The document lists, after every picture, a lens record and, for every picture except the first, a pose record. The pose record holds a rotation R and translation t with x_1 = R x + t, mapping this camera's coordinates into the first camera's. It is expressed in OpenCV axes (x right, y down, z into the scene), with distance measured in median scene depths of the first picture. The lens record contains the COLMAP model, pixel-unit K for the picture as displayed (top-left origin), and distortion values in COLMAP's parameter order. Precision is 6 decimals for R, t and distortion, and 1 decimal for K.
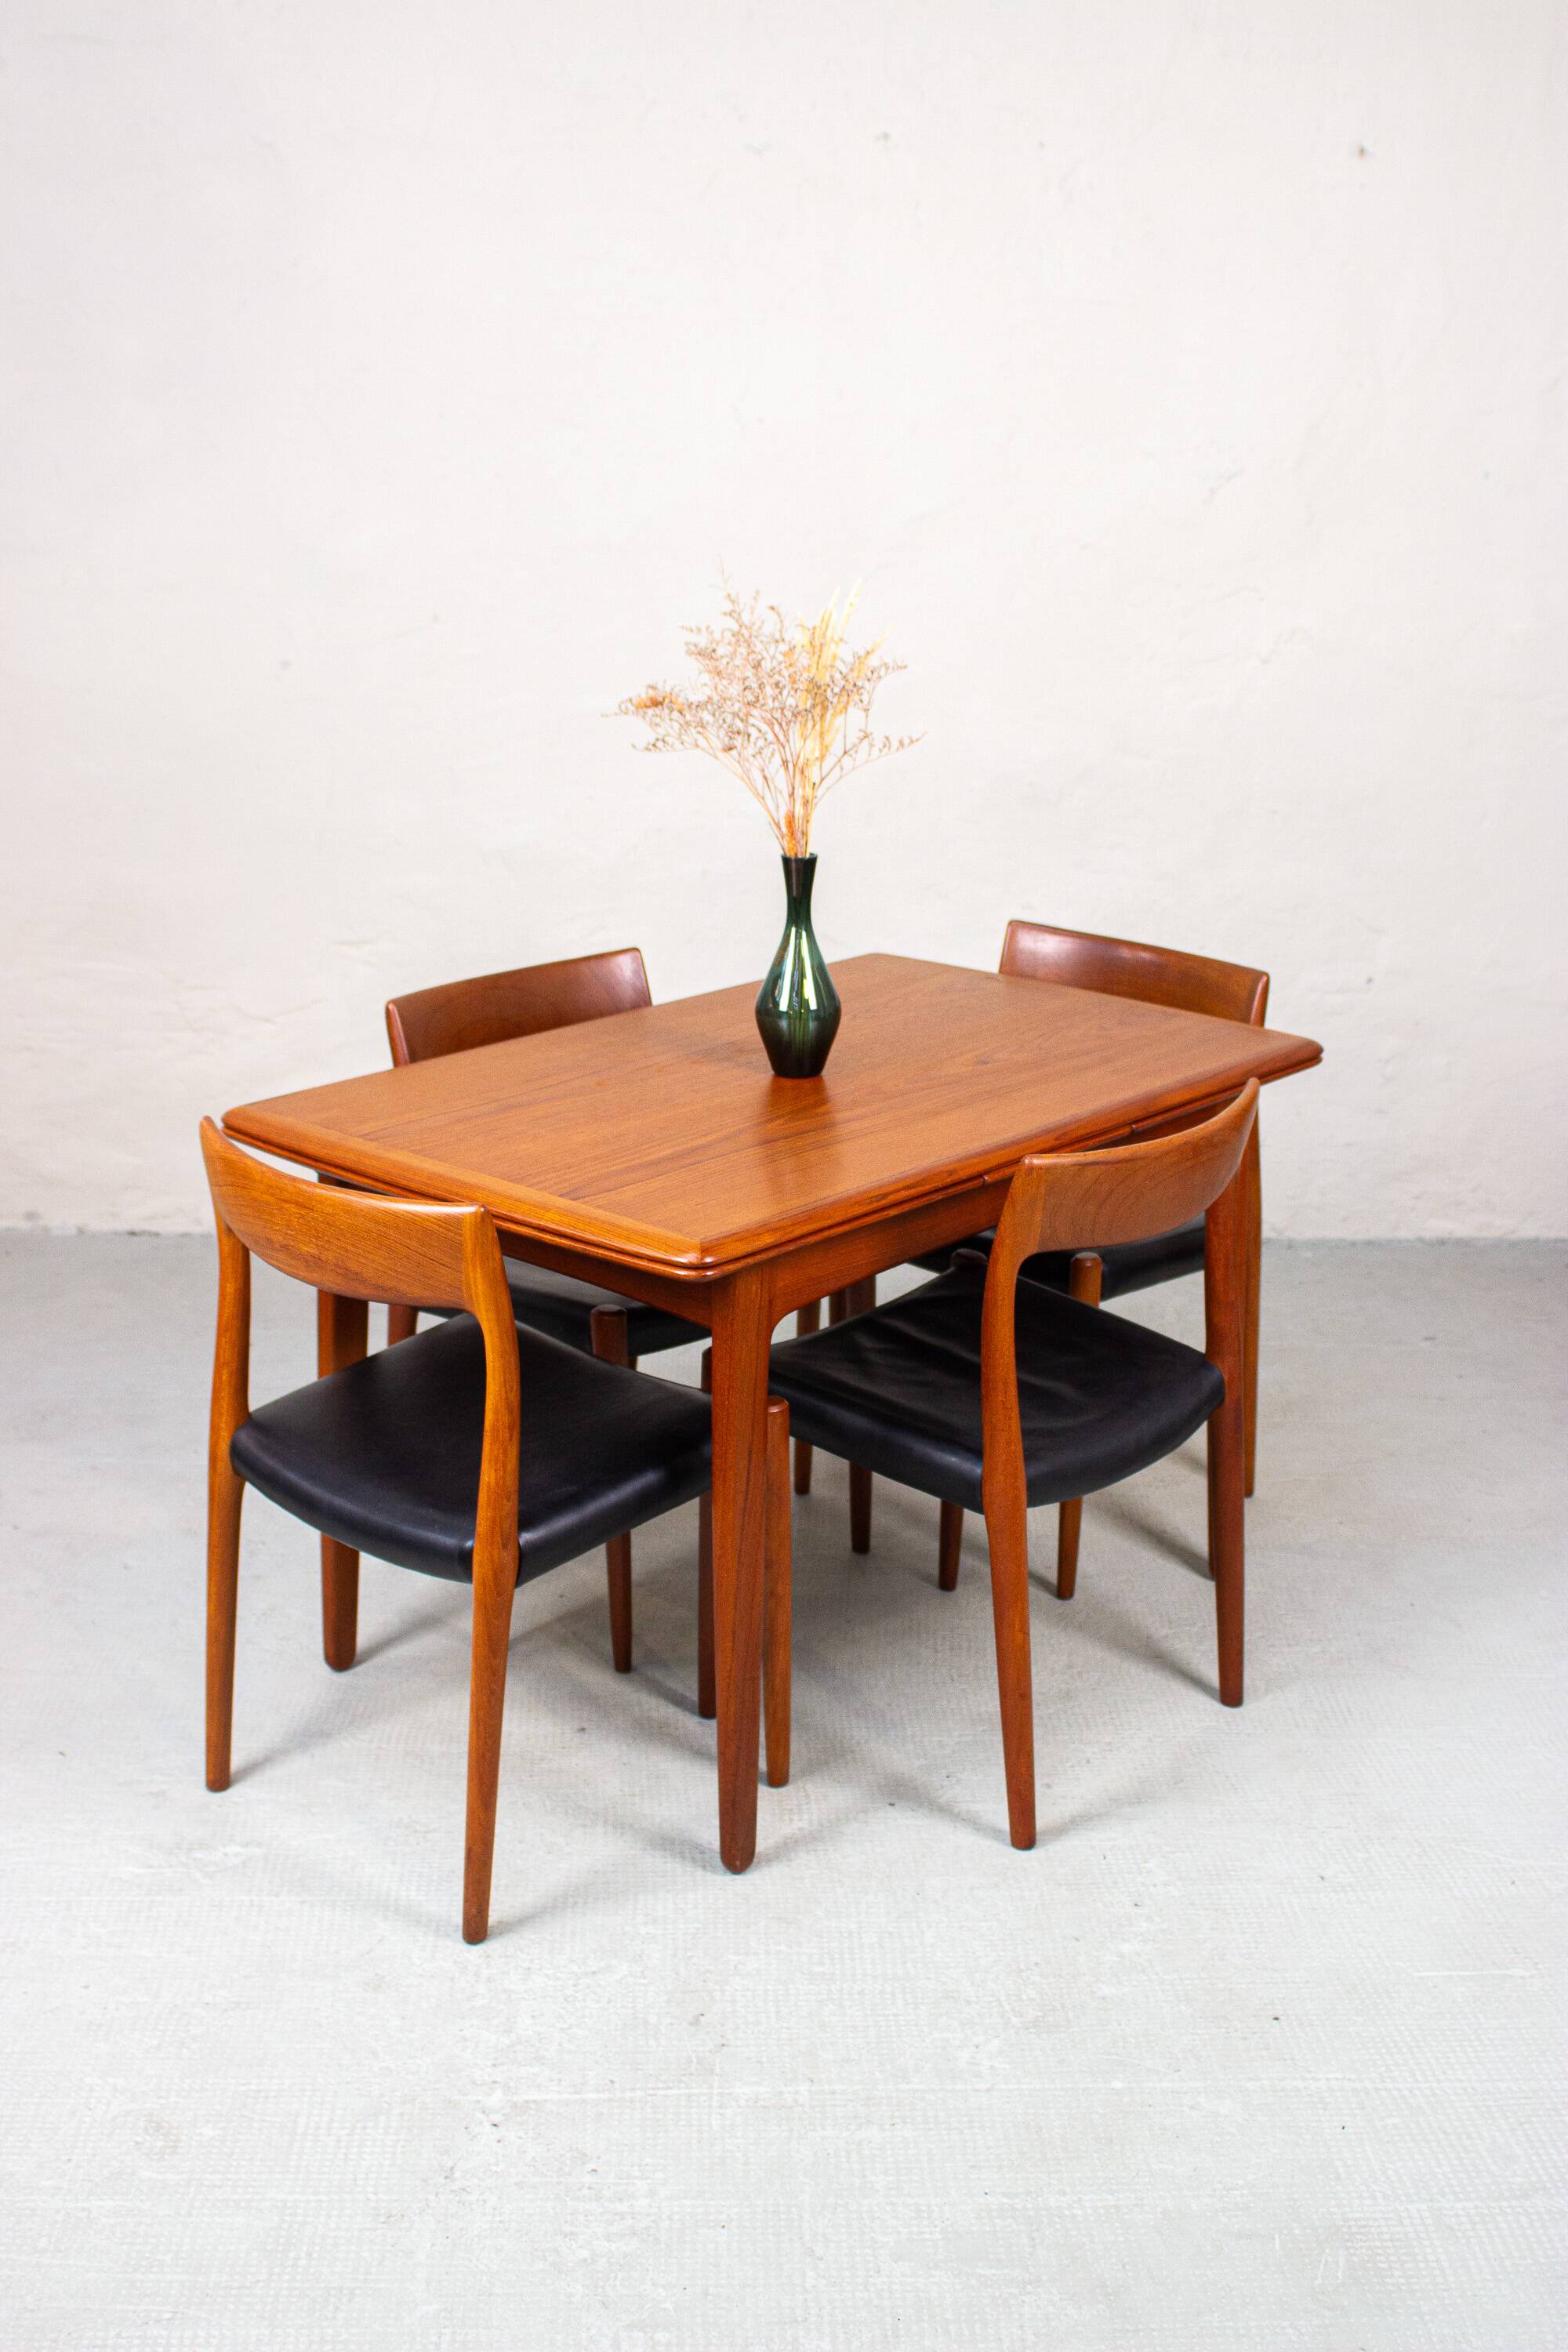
lens RADIAL K [[2720.7, 0, 784.0], [0, 2720.7, 1176.0], [0, 0, 1]] dist [-0.093982, 0.067699]
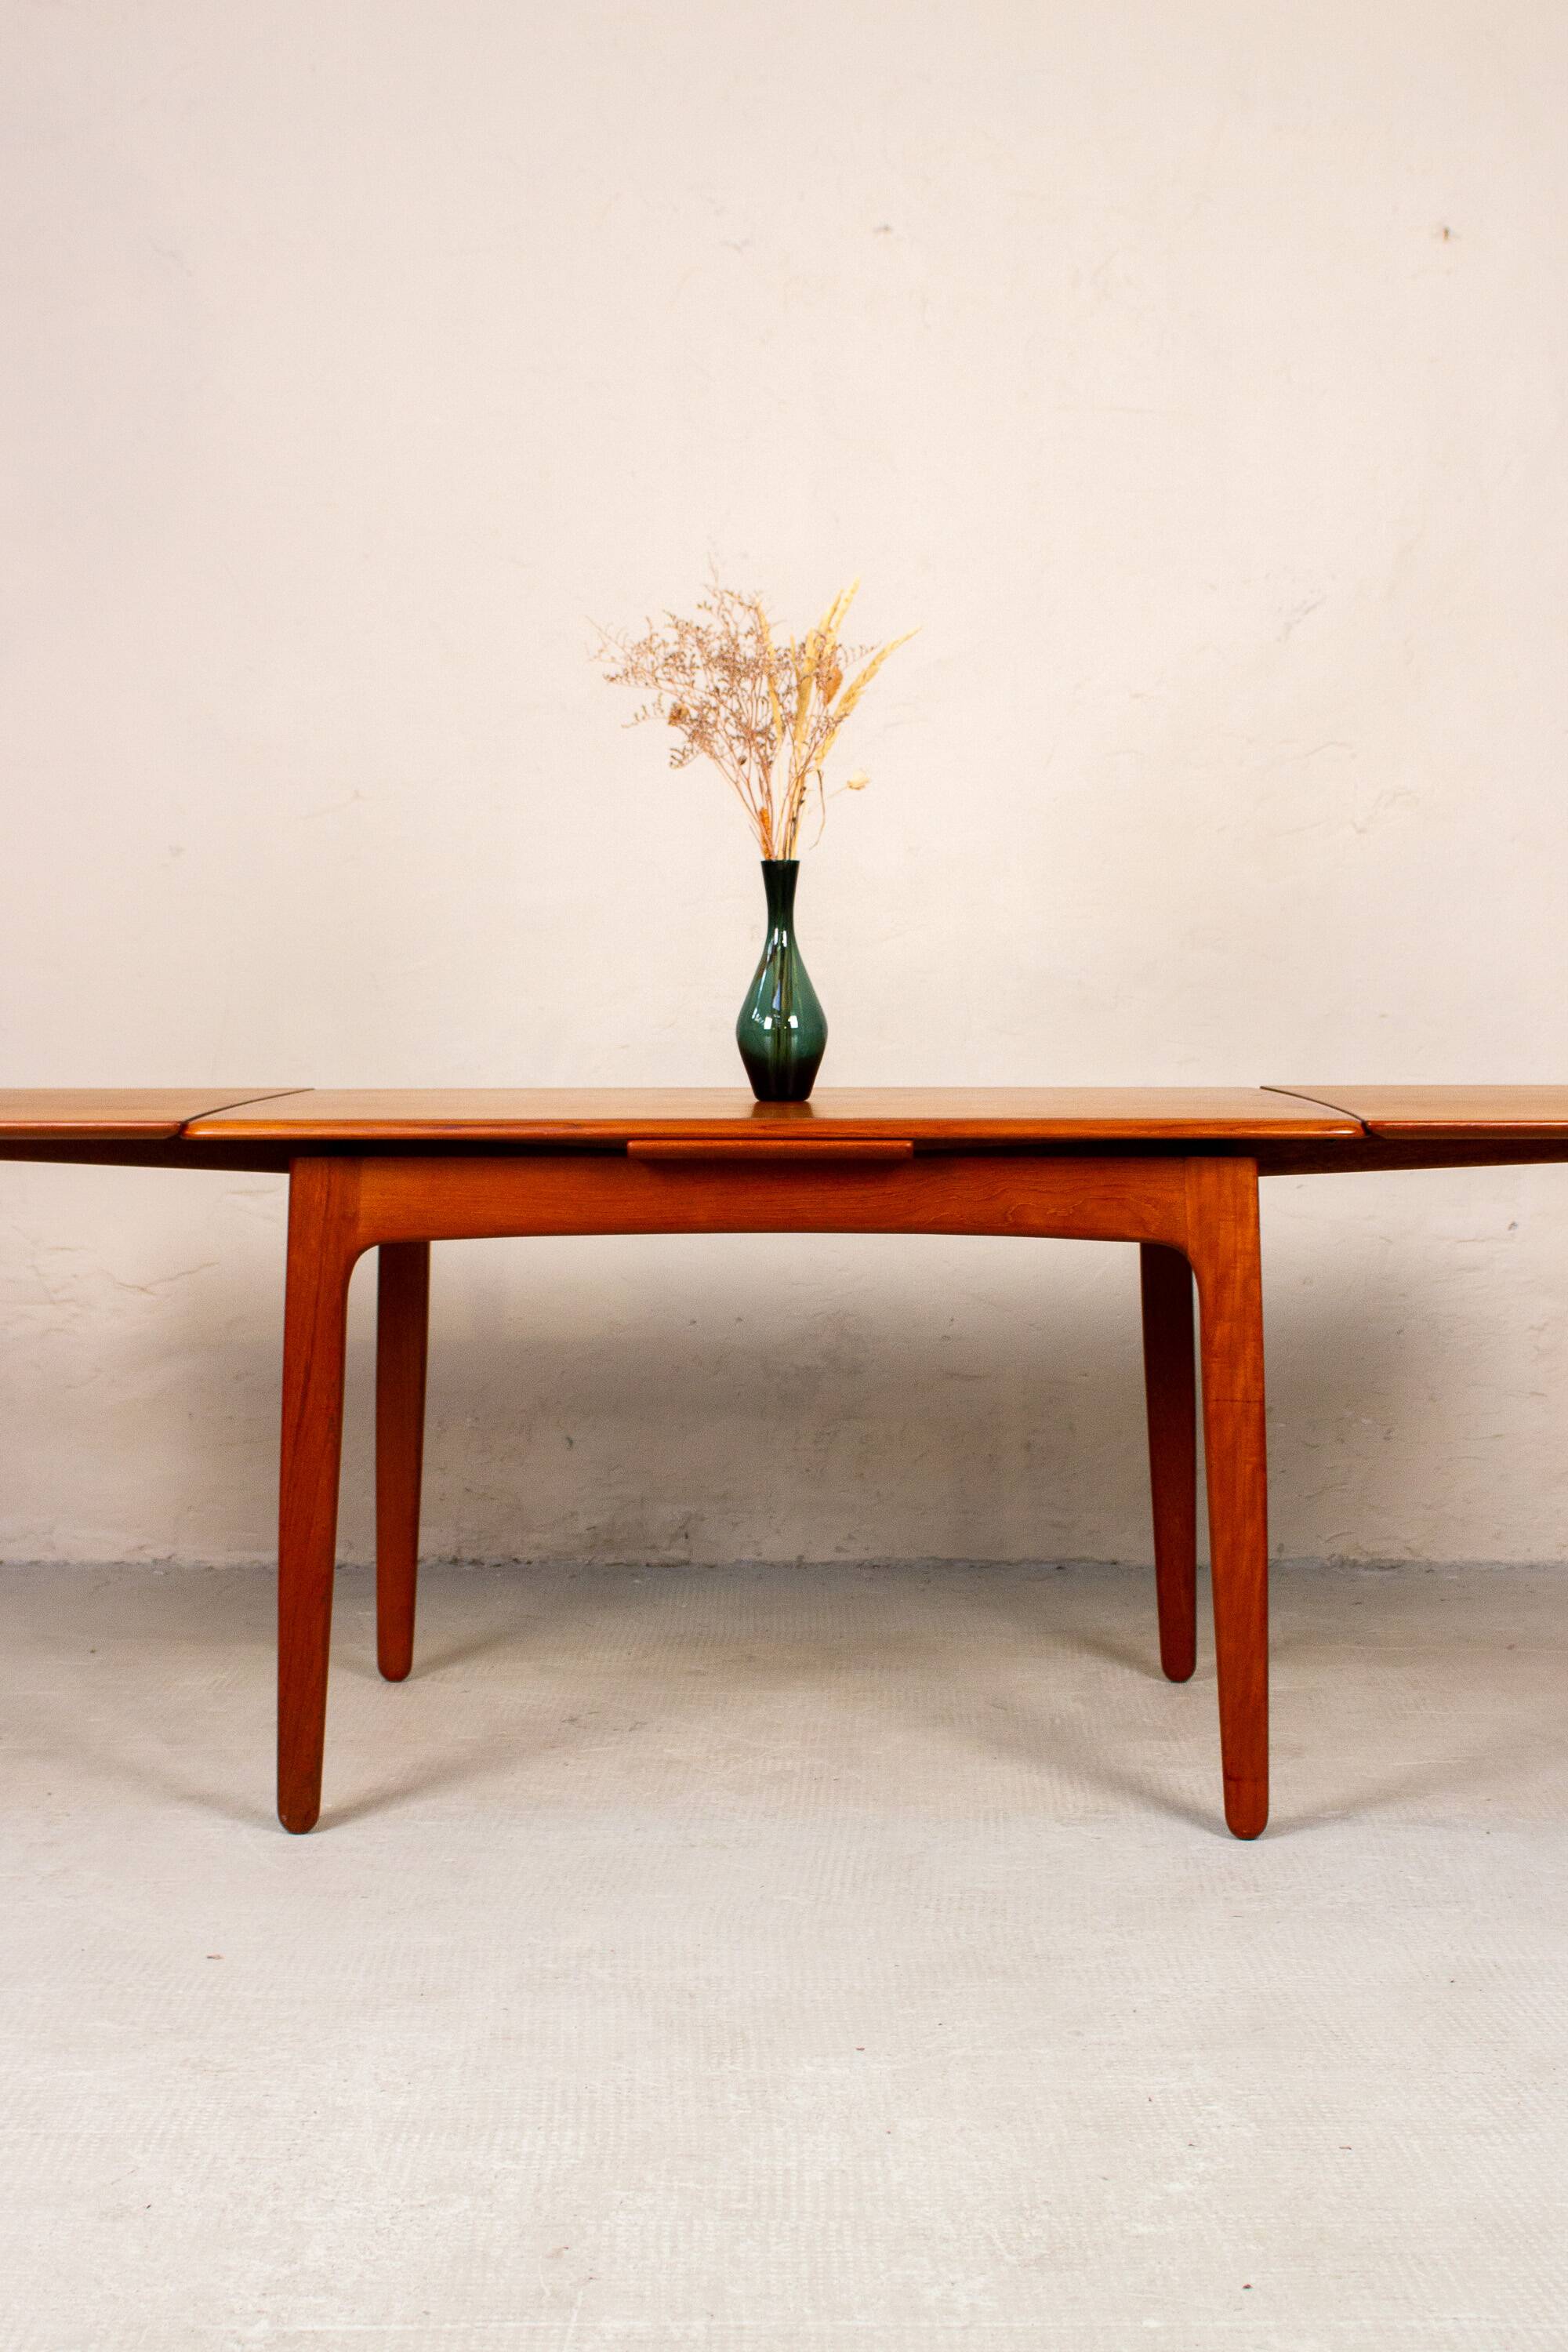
lens RADIAL K [[3203.1, 0, 752.2], [0, 3203.1, 1165.8], [0, 0, 1]] dist [-0.099732, 0.085095]
pose [[0.999137, -0.010826, -0.040105, 0.054804], [0.001632, 0.974925, -0.222530, 0.219593], [0.041508, 0.222272, 0.974101, 0.130112]]
